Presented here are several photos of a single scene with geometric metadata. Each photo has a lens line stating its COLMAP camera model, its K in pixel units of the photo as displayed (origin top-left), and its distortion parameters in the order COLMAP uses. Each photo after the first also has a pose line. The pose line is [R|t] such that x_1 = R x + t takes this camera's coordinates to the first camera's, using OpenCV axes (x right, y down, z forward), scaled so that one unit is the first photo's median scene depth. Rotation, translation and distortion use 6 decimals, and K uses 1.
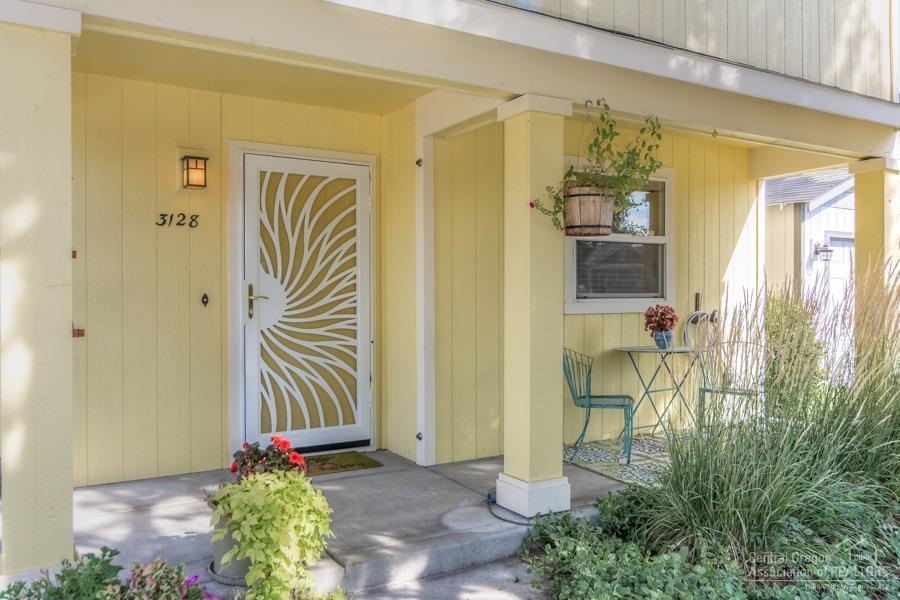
lens RADIAL K [[716.4, 0, 449.8], [0, 716.4, 296.1], [0, 0, 1]] dist [0.006659, -0.002007]
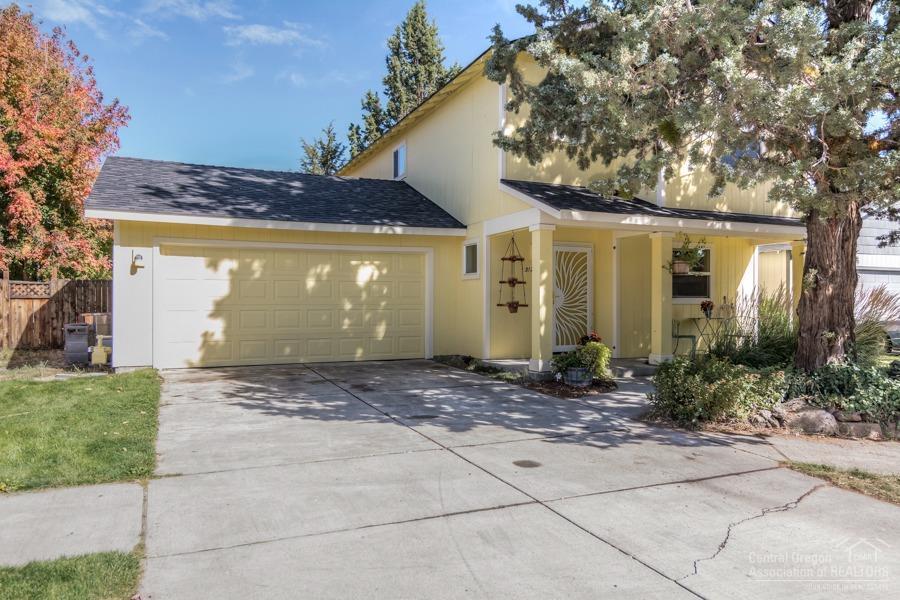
lens RADIAL K [[622.8, 0, 447.6], [0, 622.8, 296.1], [0, 0, 1]] dist [-0.004446, -0.001420]
pose [[0.990696, 0.003744, -0.136040, -0.318064], [-0.005507, 0.999906, -0.012583, 0.029292], [0.135980, 0.013215, 0.990623, -1.309480]]
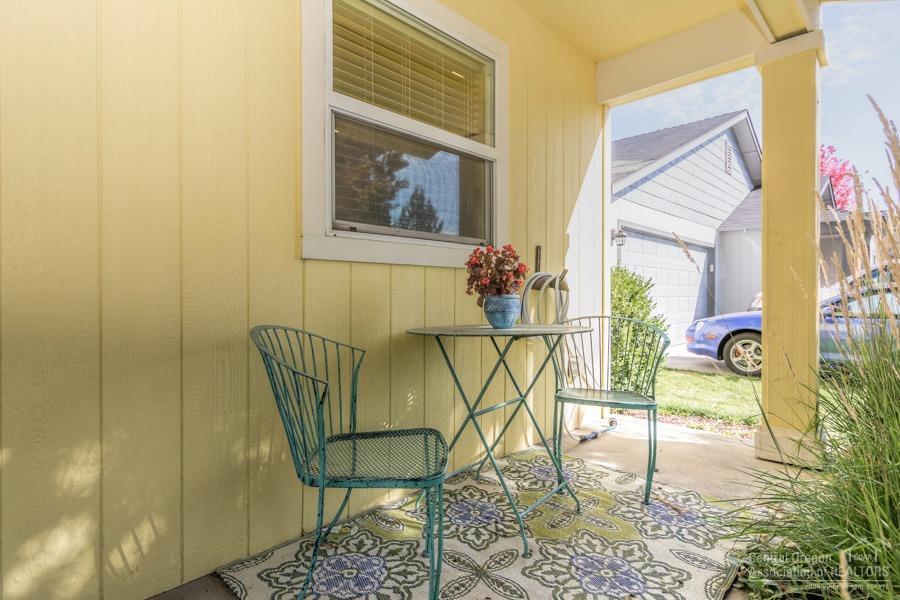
lens RADIAL K [[476.3, 0, 452.2], [0, 476.3, 298.4], [0, 0, 1]] dist [-0.003367, 0.001469]
pose [[0.965178, 0.002211, 0.261586, 0.172057], [-0.002010, 0.999997, -0.001036, 0.051563], [-0.261588, 0.000474, 0.965180, 0.671254]]
